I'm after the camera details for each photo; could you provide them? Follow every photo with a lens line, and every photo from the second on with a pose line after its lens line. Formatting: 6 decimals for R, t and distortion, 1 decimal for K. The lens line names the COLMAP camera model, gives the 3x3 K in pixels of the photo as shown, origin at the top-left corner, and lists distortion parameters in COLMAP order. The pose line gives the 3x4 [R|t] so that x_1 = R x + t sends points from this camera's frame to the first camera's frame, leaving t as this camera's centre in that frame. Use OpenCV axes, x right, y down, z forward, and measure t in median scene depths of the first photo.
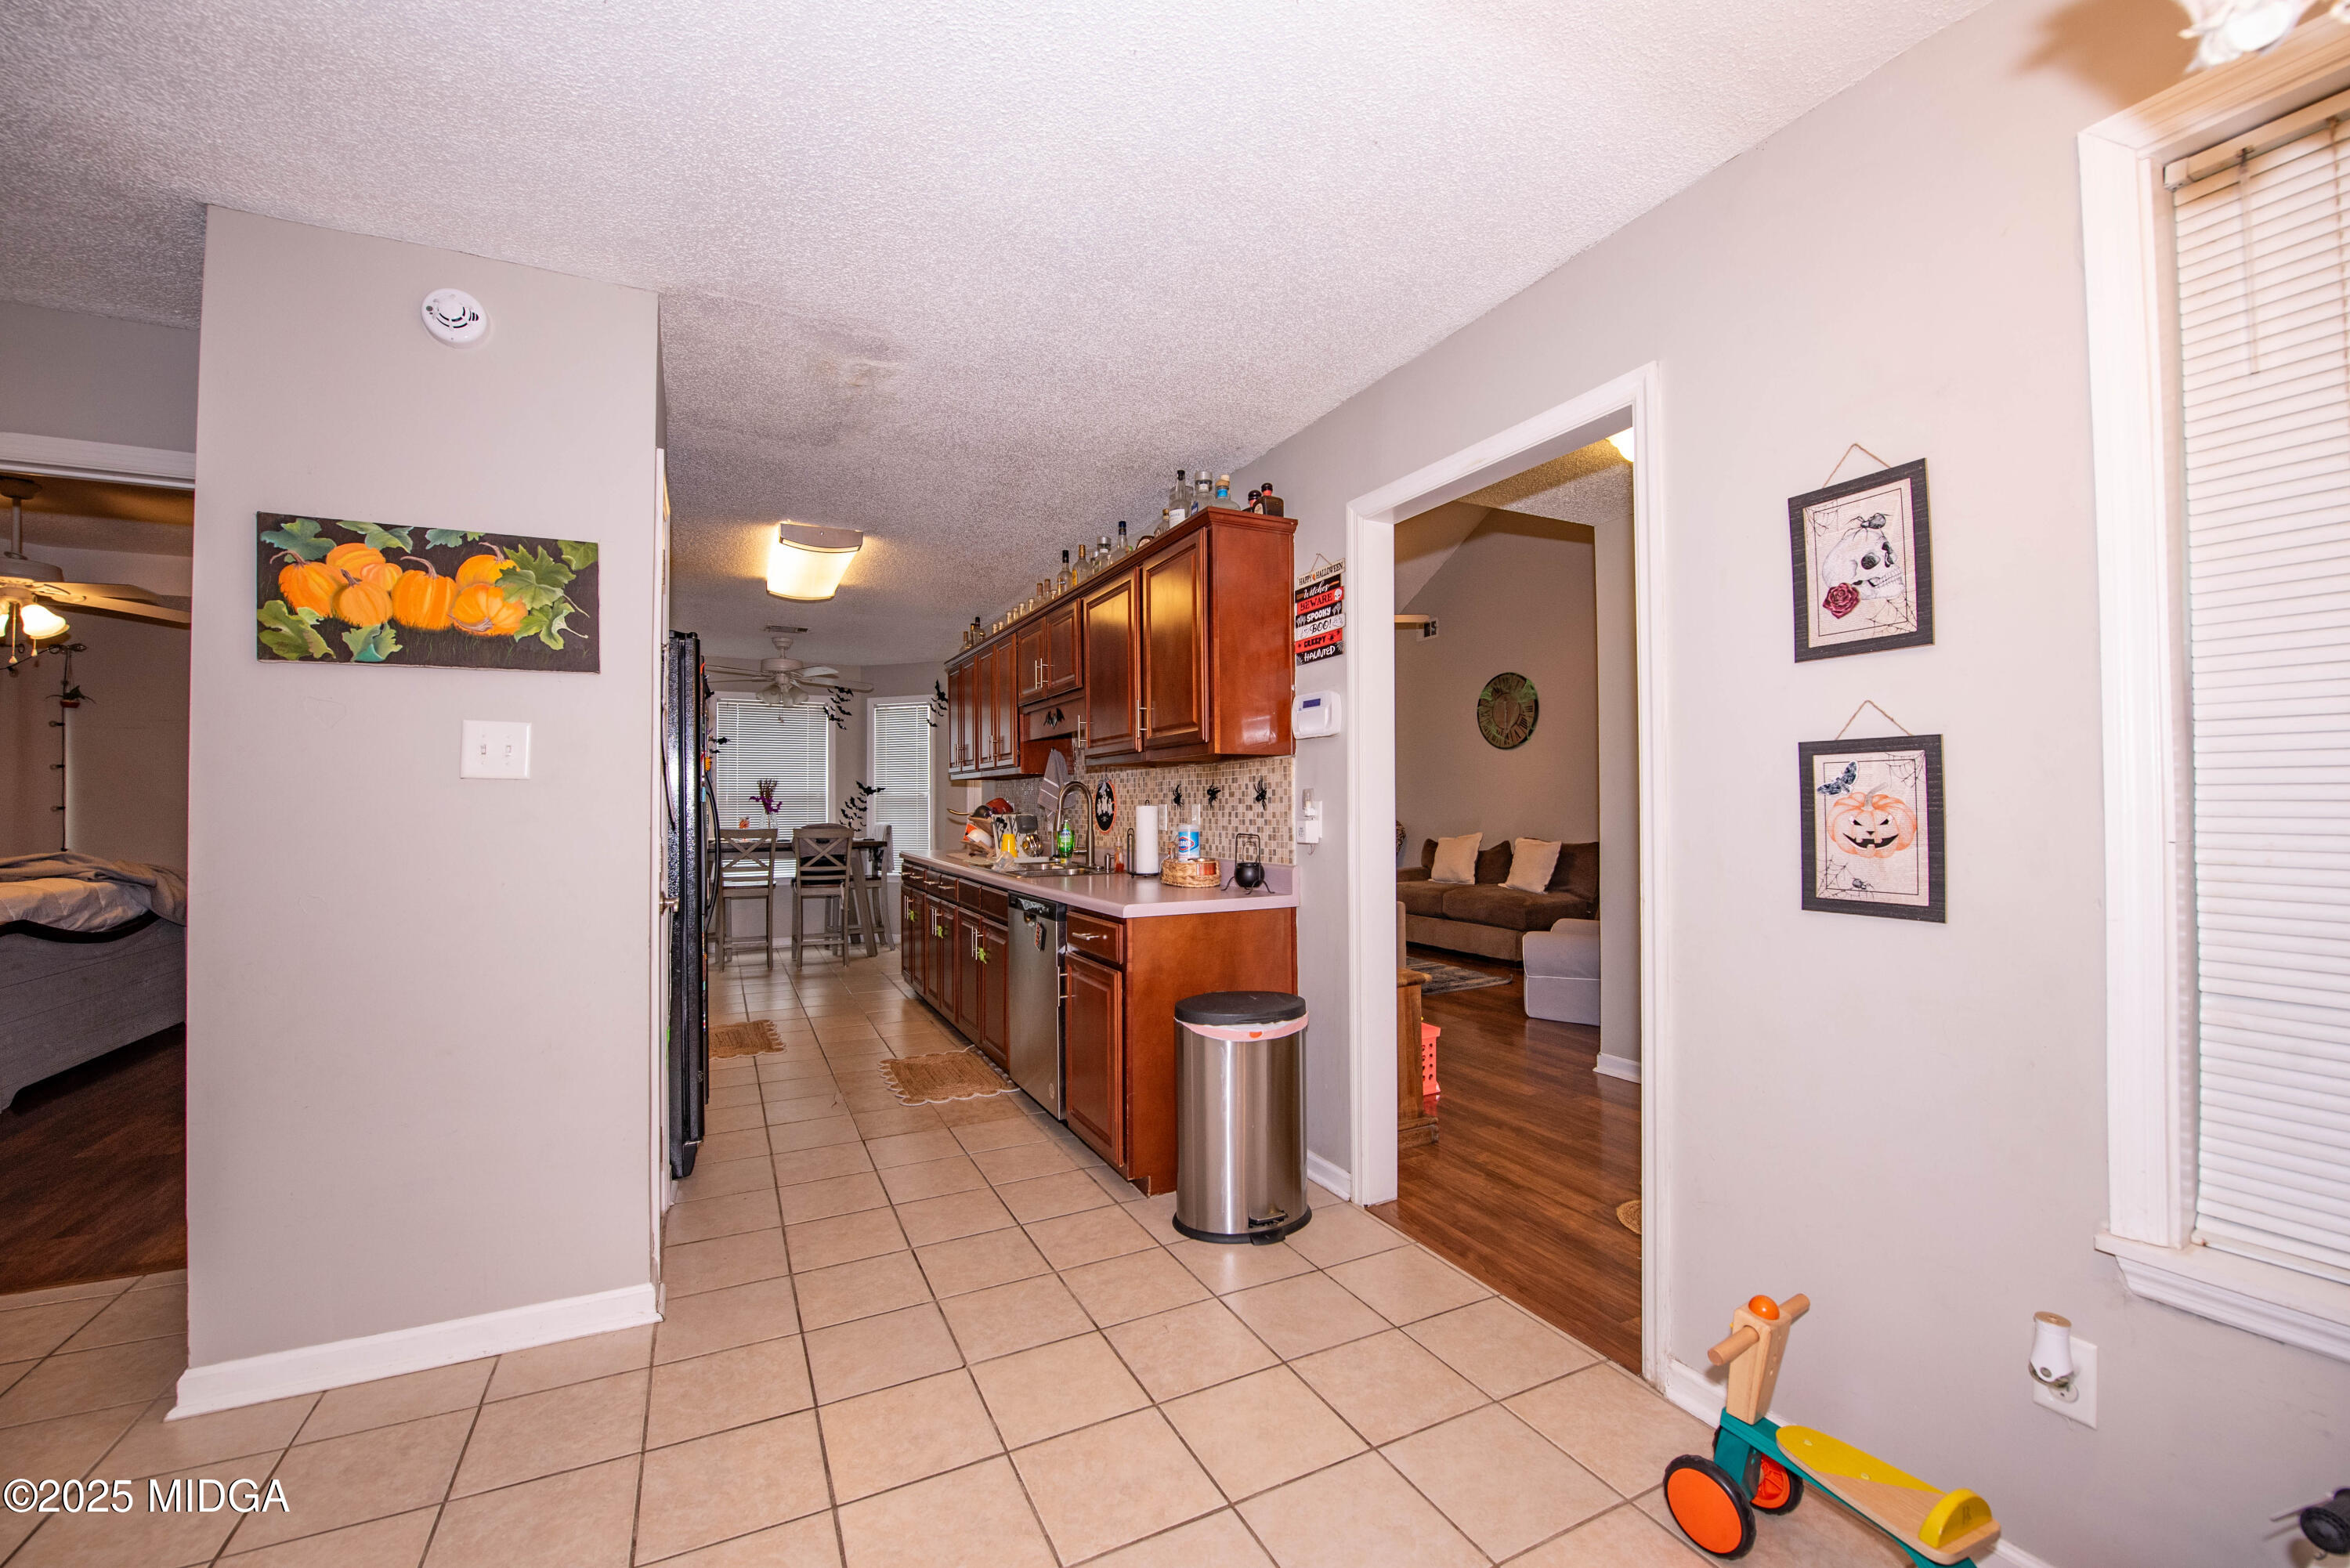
lens RADIAL K [[936.4, 0, 1180.9], [0, 936.4, 785.3], [0, 0, 1]] dist [-0.013095, -0.004118]
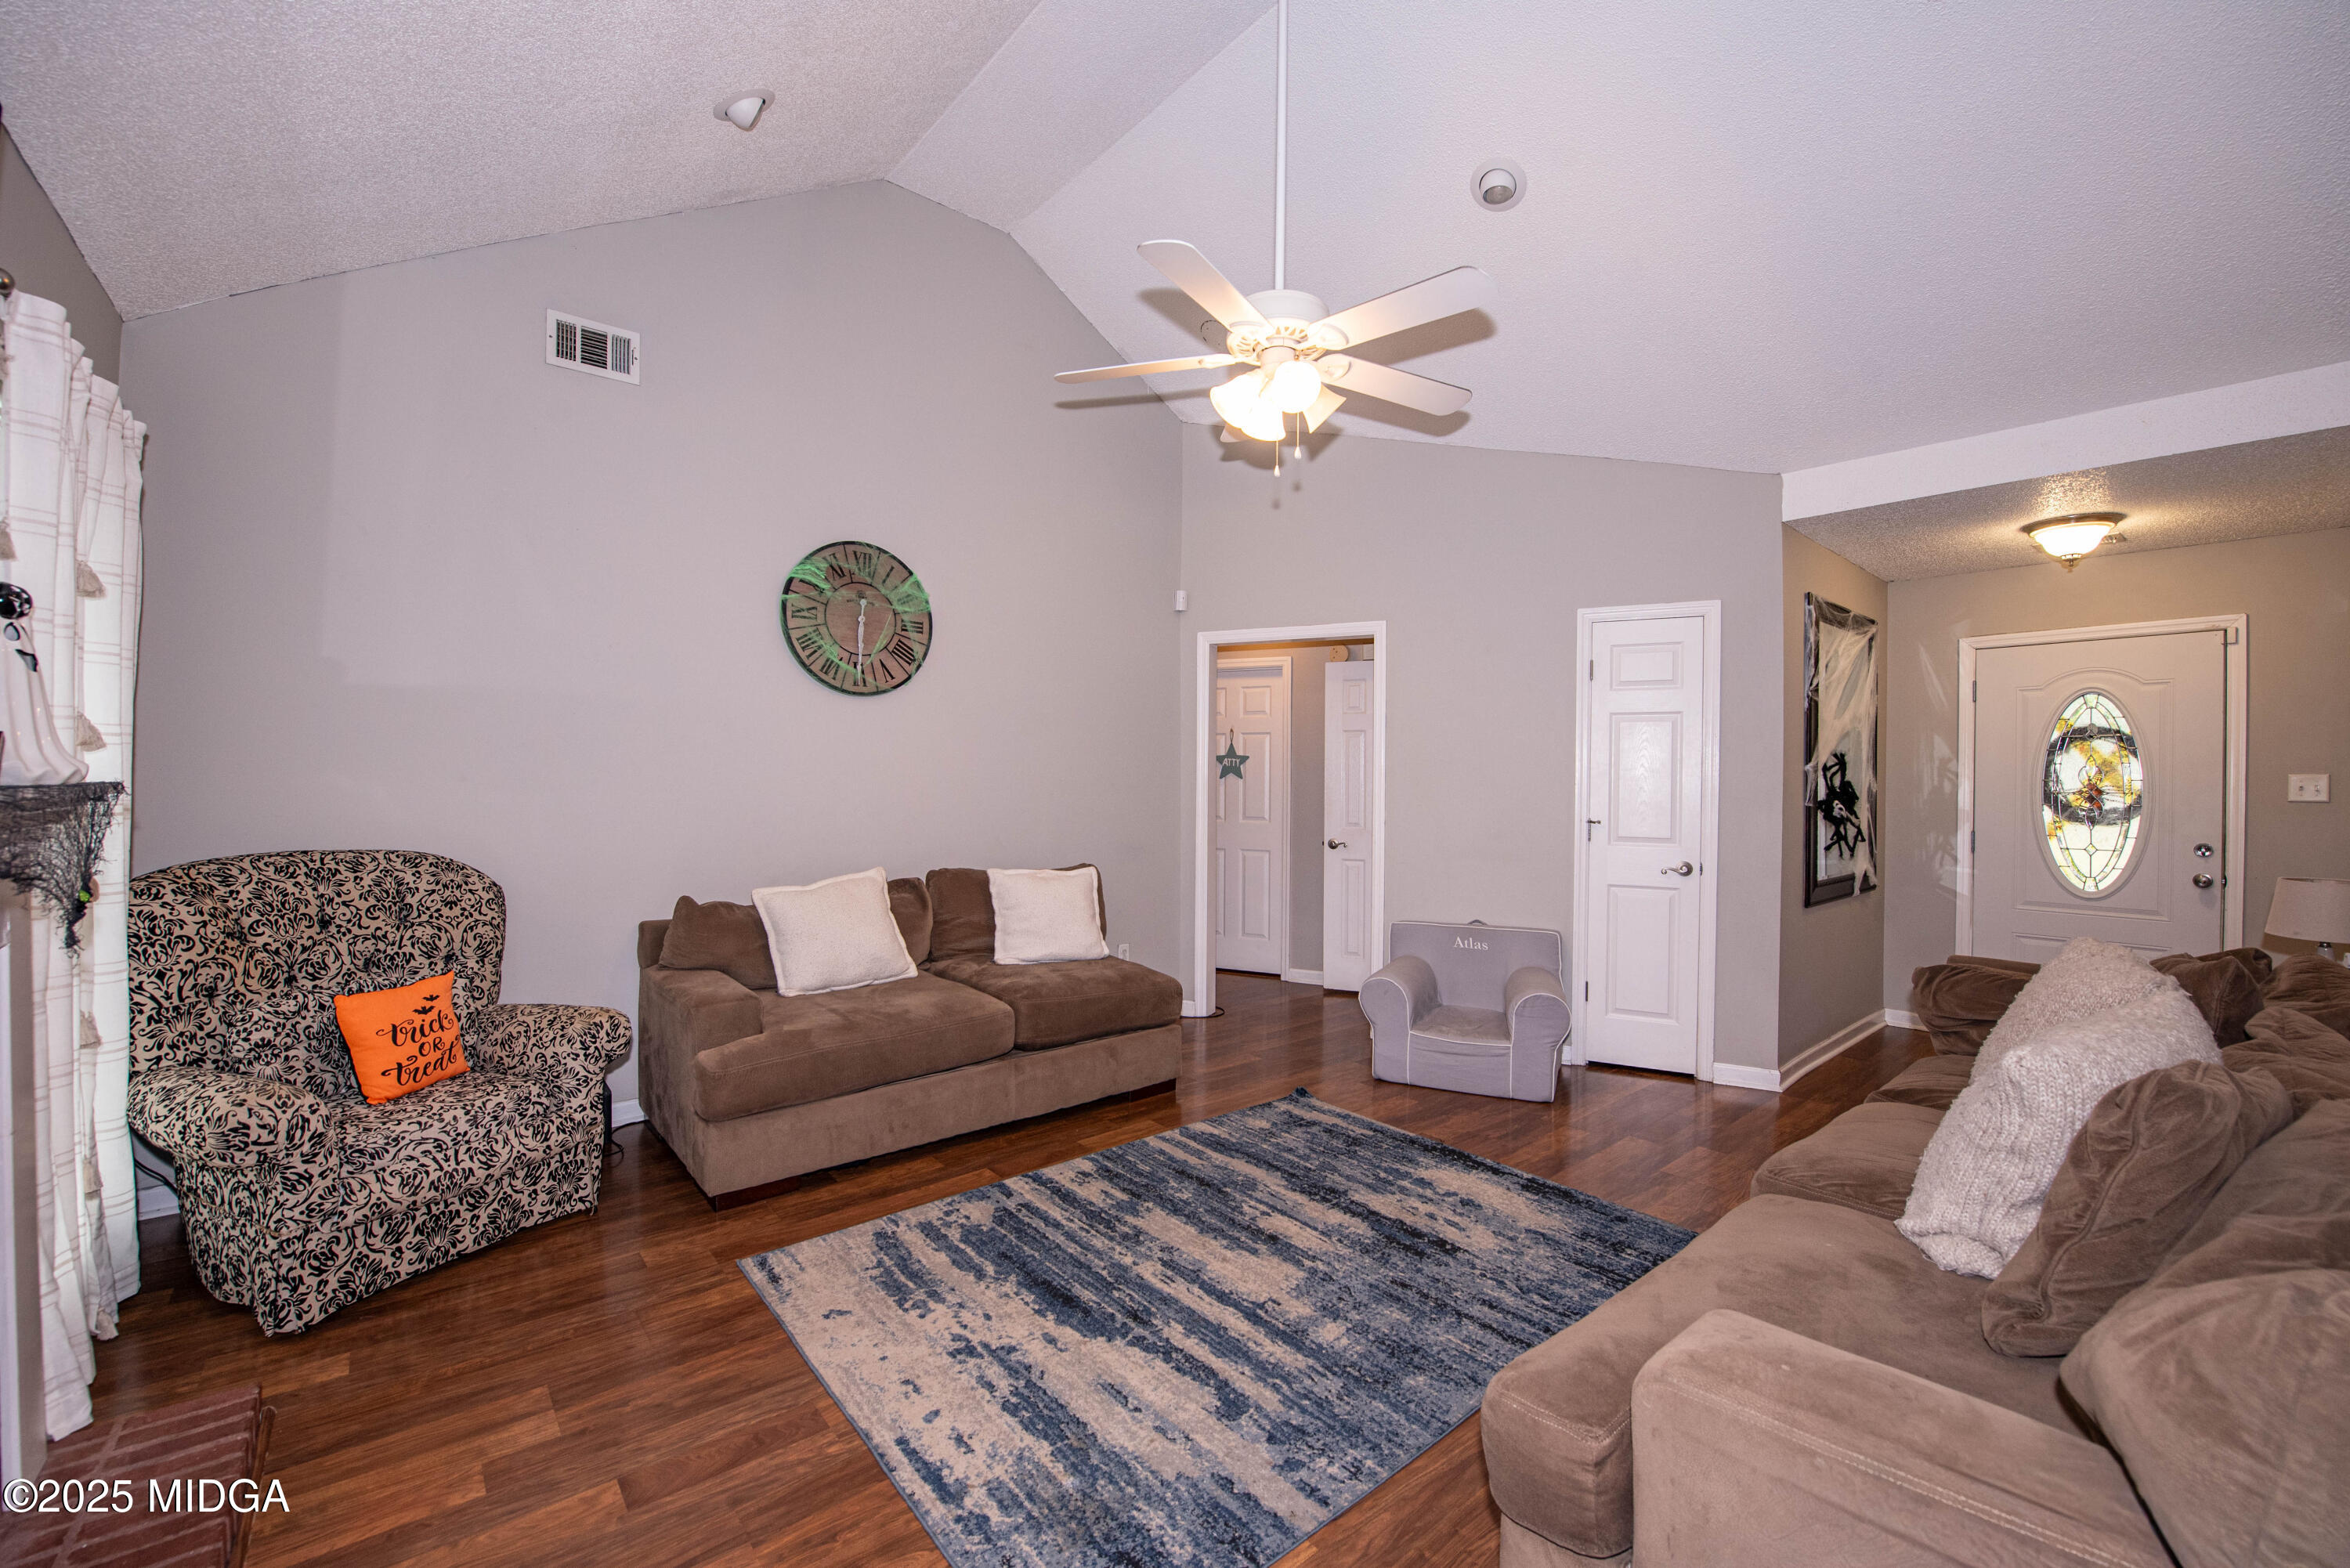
lens RADIAL K [[936.4, 0, 1180.9], [0, 936.4, 785.3], [0, 0, 1]] dist [-0.013095, -0.004118]
pose [[-0.236632, -0.002664, 0.971596, -0.182180], [-0.025833, 0.999660, -0.003550, 0.006686], [-0.971256, -0.025939, -0.236621, 0.978901]]
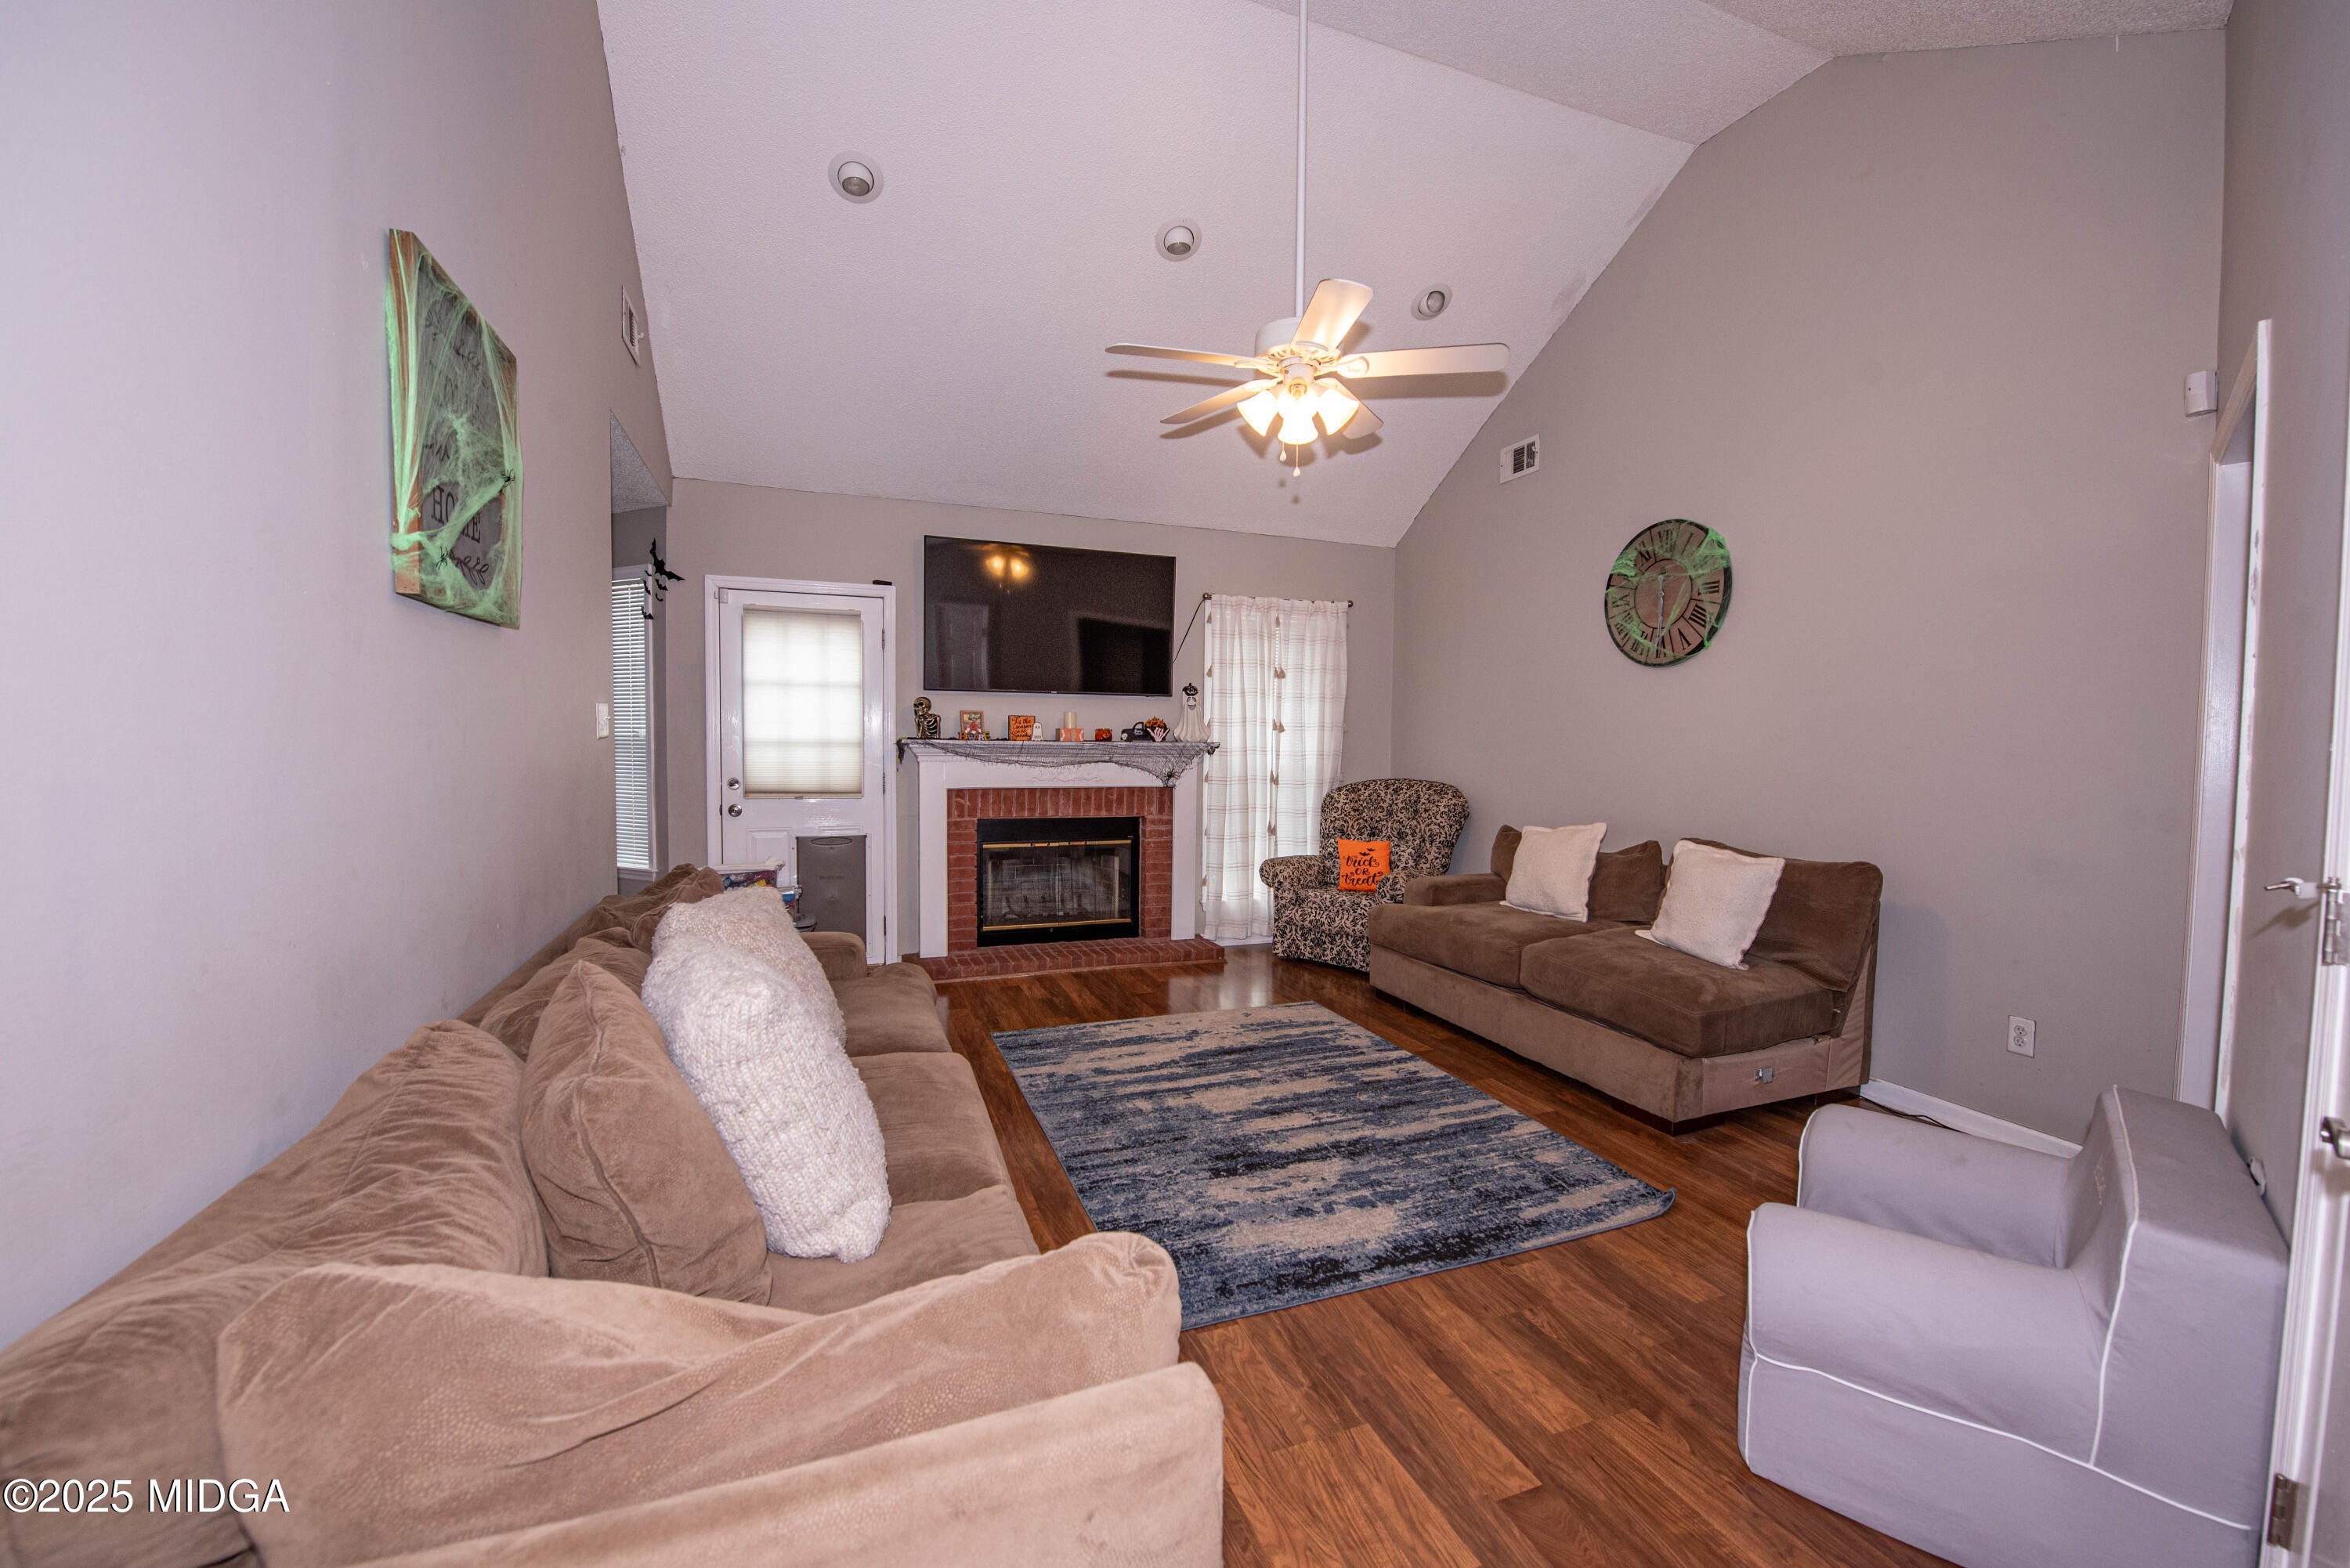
lens RADIAL K [[936.4, 0, 1180.9], [0, 936.4, 785.3], [0, 0, 1]] dist [-0.013095, -0.004118]
pose [[0.994859, 0.022657, -0.098707, 0.135623], [-0.016115, 0.997651, 0.066583, -0.002444], [0.099984, -0.064650, 0.992887, 0.456352]]
